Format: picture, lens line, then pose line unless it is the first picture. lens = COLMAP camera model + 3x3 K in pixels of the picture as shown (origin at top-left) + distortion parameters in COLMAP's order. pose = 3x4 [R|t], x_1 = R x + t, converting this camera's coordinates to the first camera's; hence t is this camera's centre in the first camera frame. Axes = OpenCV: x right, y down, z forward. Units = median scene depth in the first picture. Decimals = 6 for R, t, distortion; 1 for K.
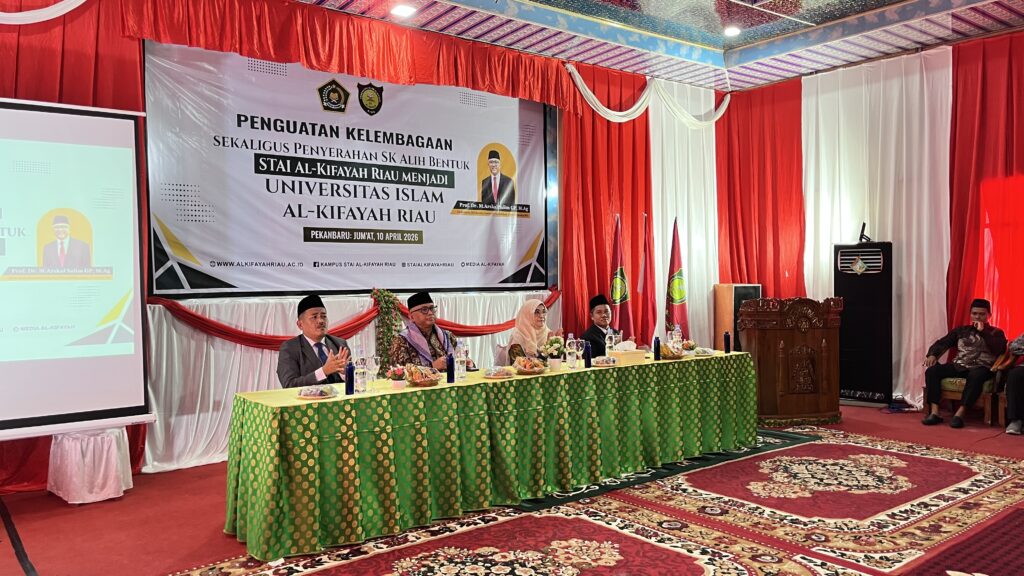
lens RADIAL K [[776.0, 0, 519.5], [0, 776.0, 290.6], [0, 0, 1]] dist [0.067332, -0.086501]
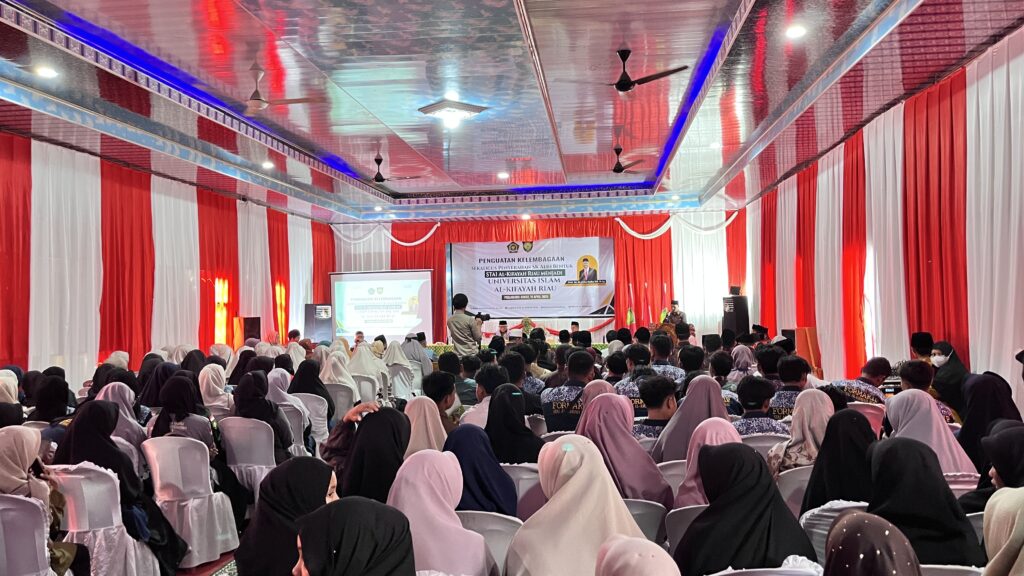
lens RADIAL K [[776.0, 0, 519.5], [0, 776.0, 290.6], [0, 0, 1]] dist [0.067332, -0.086501]
pose [[0.713208, -0.012808, -0.700835, 1.763968], [-0.002832, 0.999772, -0.021154, -0.037754], [0.700947, 0.017072, 0.713009, -0.979615]]
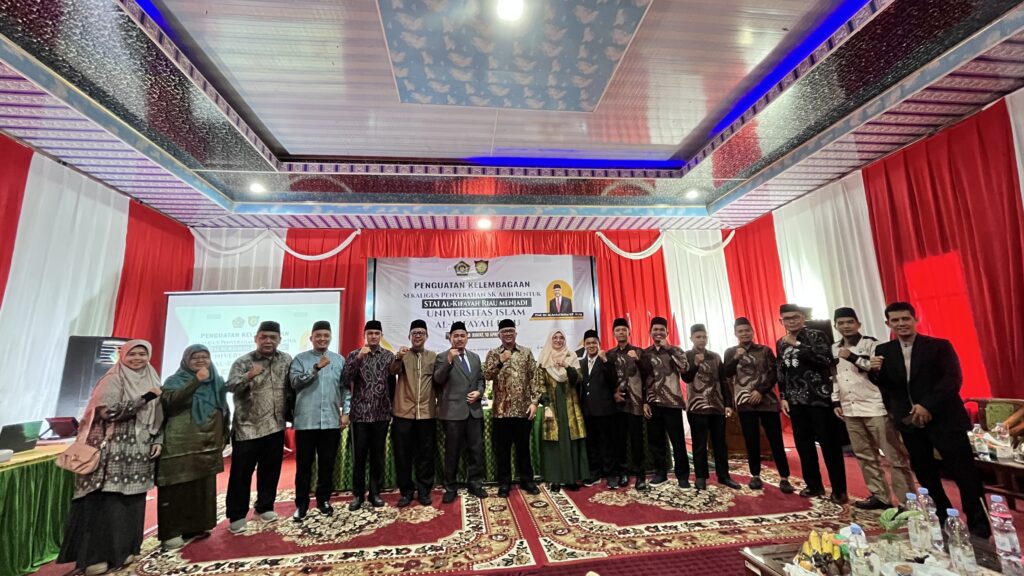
lens RADIAL K [[417.7, 0, 515.2], [0, 417.7, 282.3], [0, 0, 1]] dist [-0.002566, -0.000509]
pose [[0.851240, -0.117405, -0.511474, 0.461519], [0.012861, 0.979027, -0.203323, 0.015997], [0.524618, 0.166498, 0.834898, 0.155166]]
